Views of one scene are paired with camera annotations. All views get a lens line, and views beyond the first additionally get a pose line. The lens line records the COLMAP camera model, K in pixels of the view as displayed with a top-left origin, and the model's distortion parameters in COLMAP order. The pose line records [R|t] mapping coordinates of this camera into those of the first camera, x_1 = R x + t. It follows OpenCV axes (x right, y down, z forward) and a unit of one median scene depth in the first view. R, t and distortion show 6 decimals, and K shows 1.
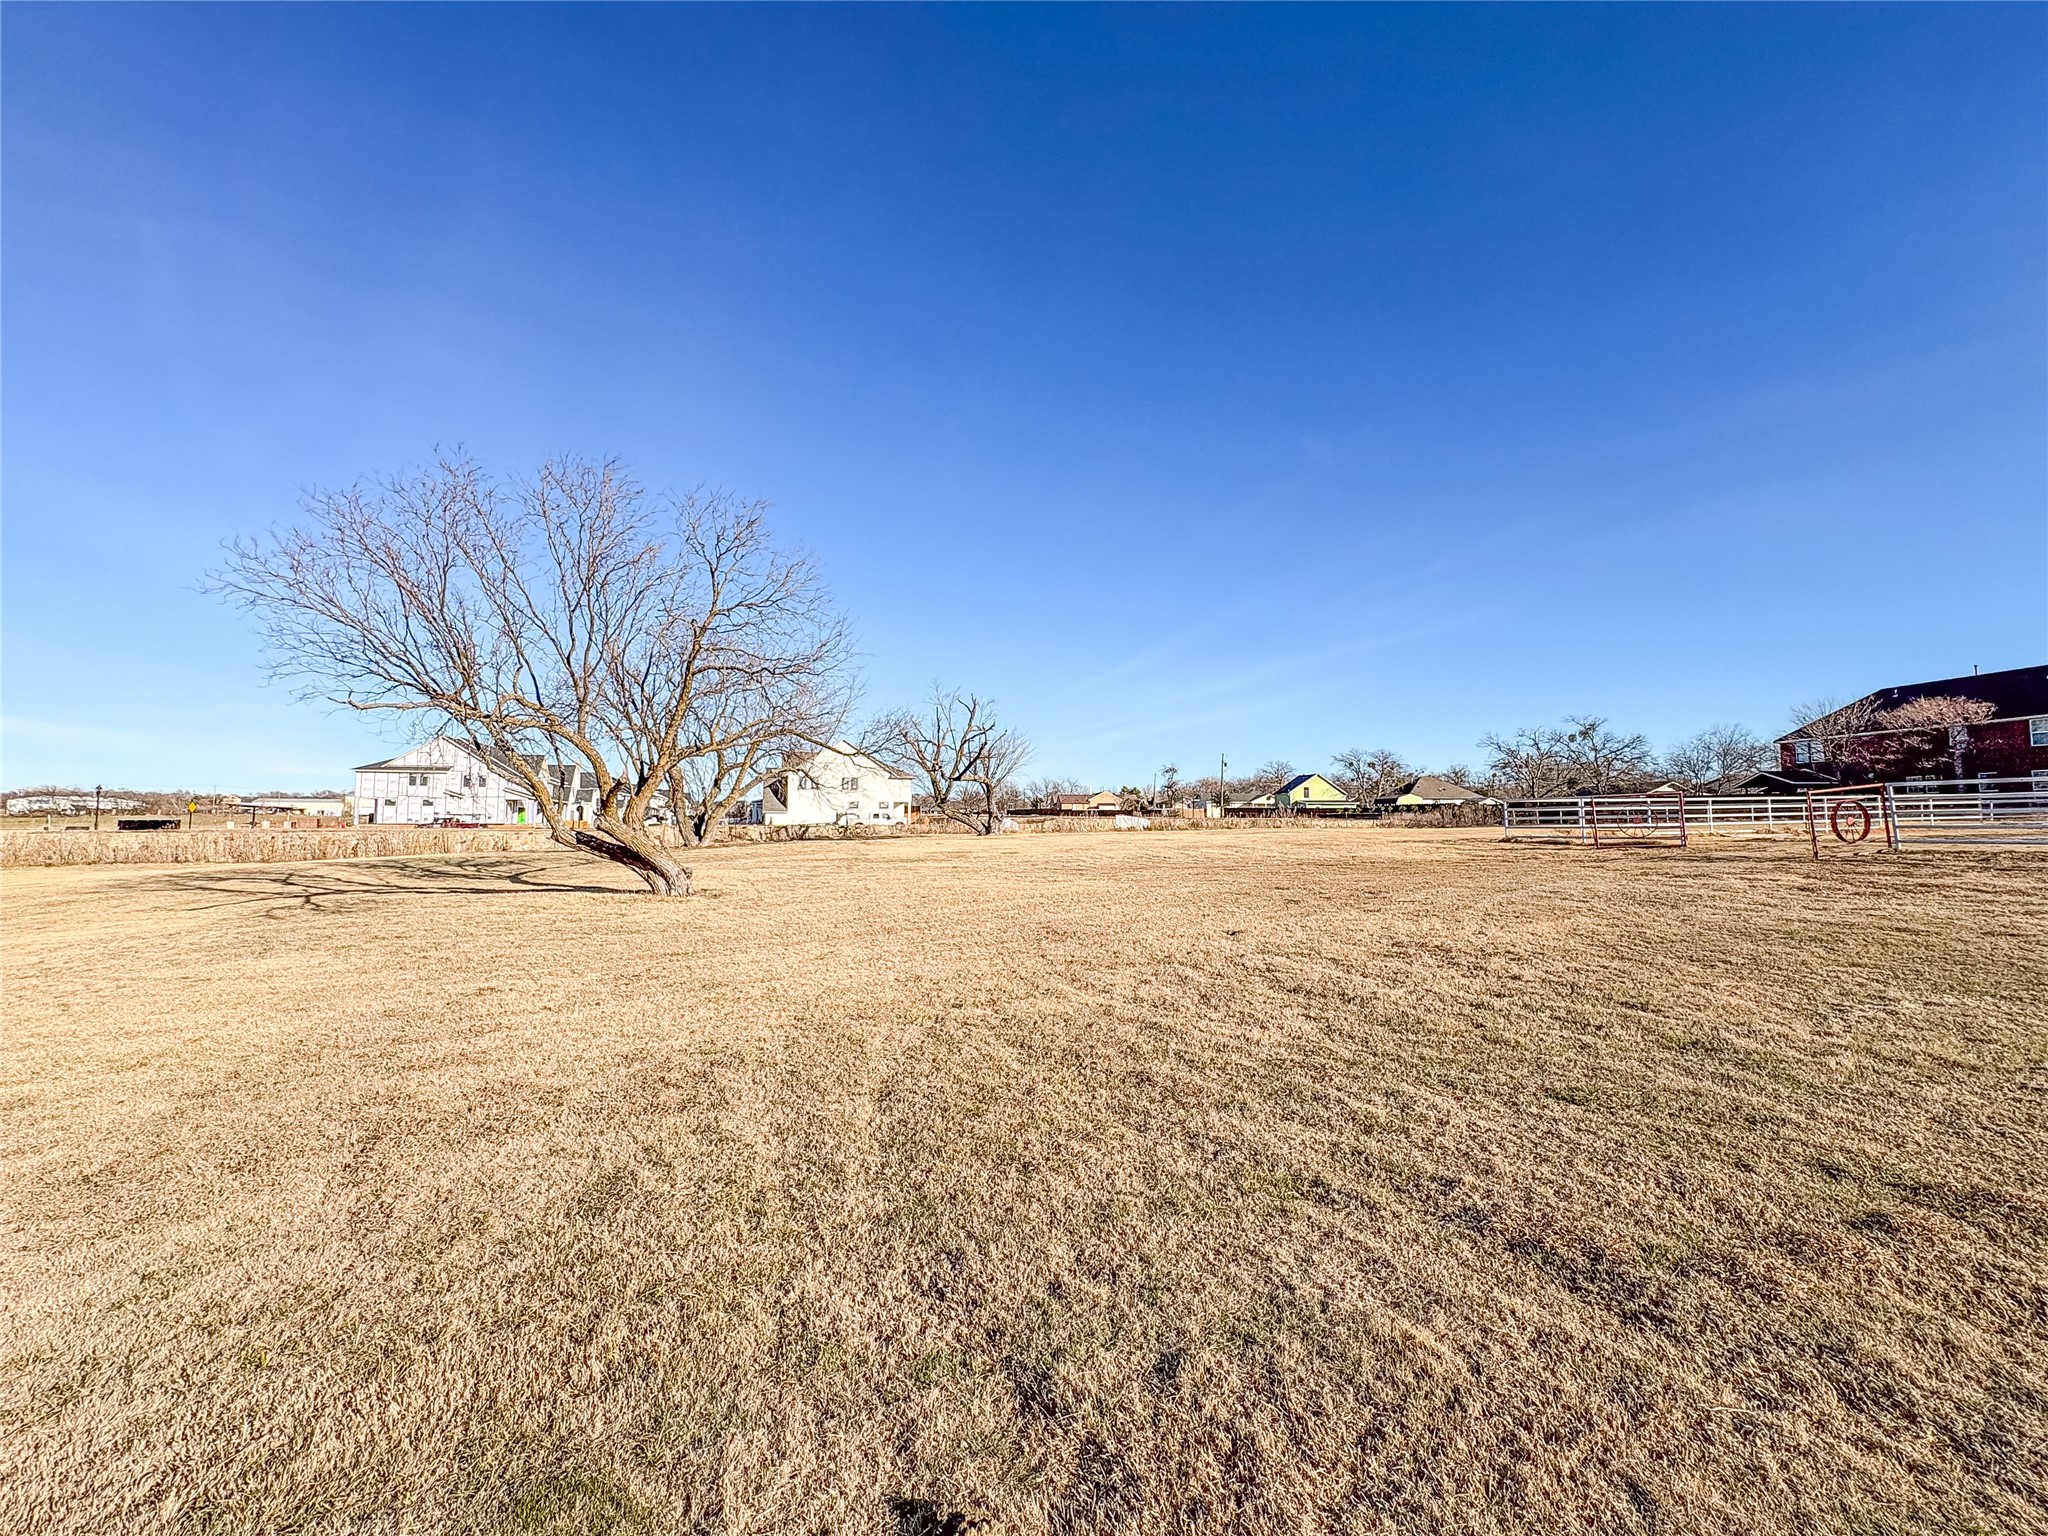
lens RADIAL K [[811.4, 0, 1024.1], [0, 811.4, 770.8], [0, 0, 1]] dist [-0.000951, 0.000254]
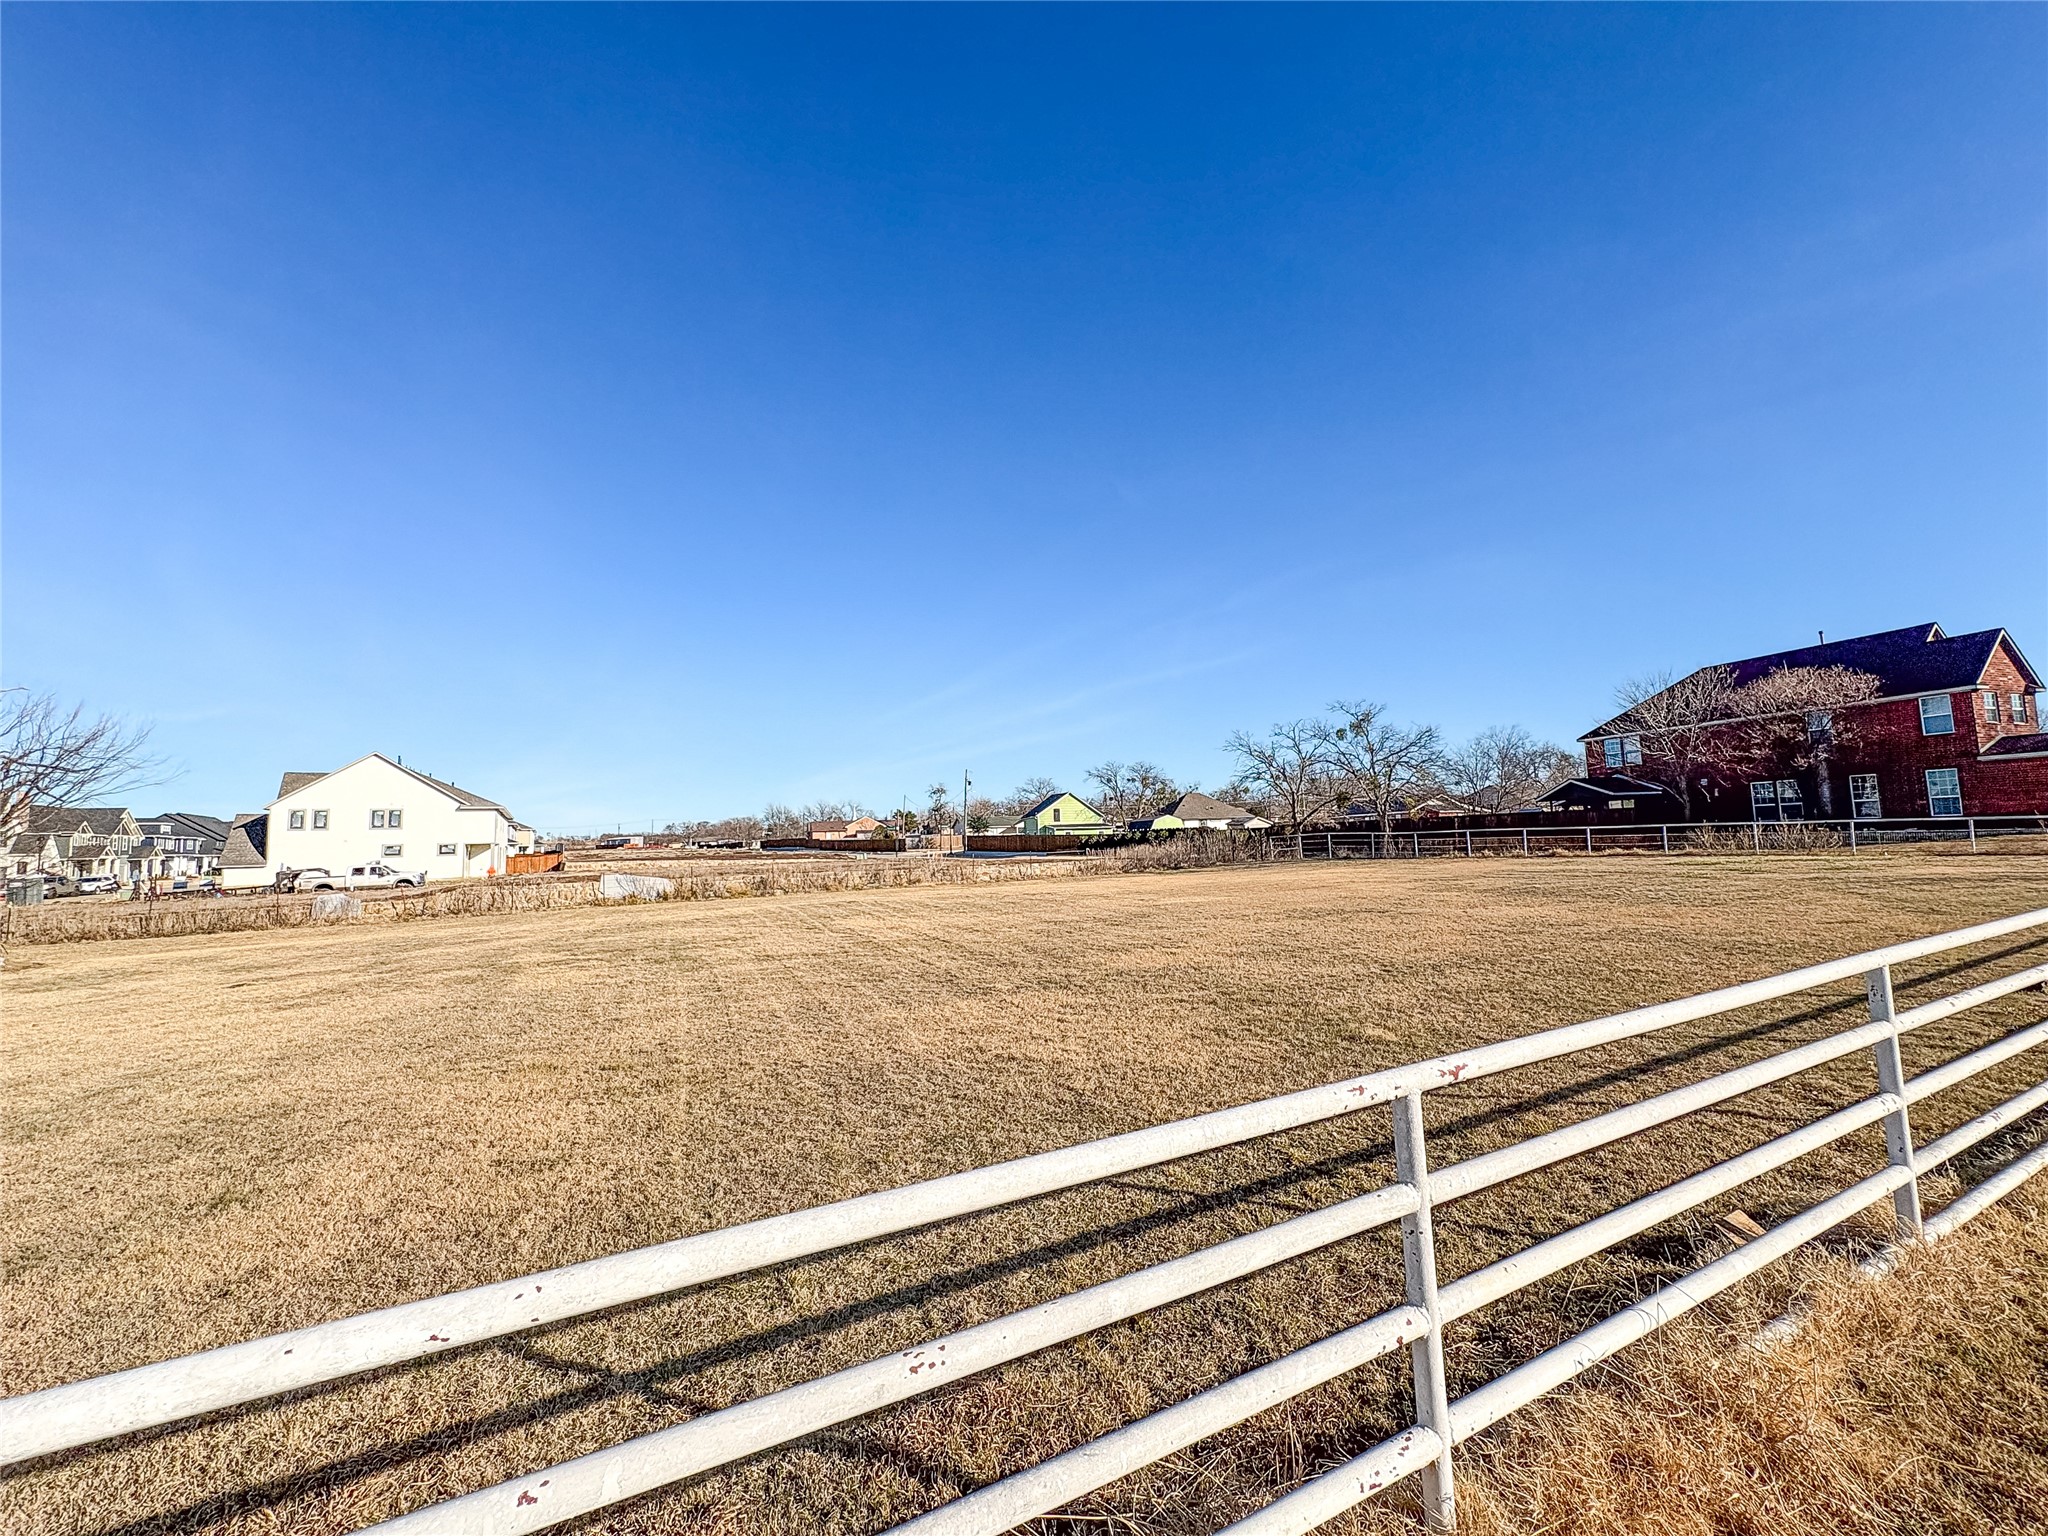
lens RADIAL K [[811.4, 0, 1024.1], [0, 811.4, 770.8], [0, 0, 1]] dist [-0.000951, 0.000254]
pose [[0.977075, -0.011652, 0.212577, 0.248398], [0.017285, 0.999547, -0.024657, 0.002603], [-0.212193, 0.027767, 0.976833, 0.359499]]
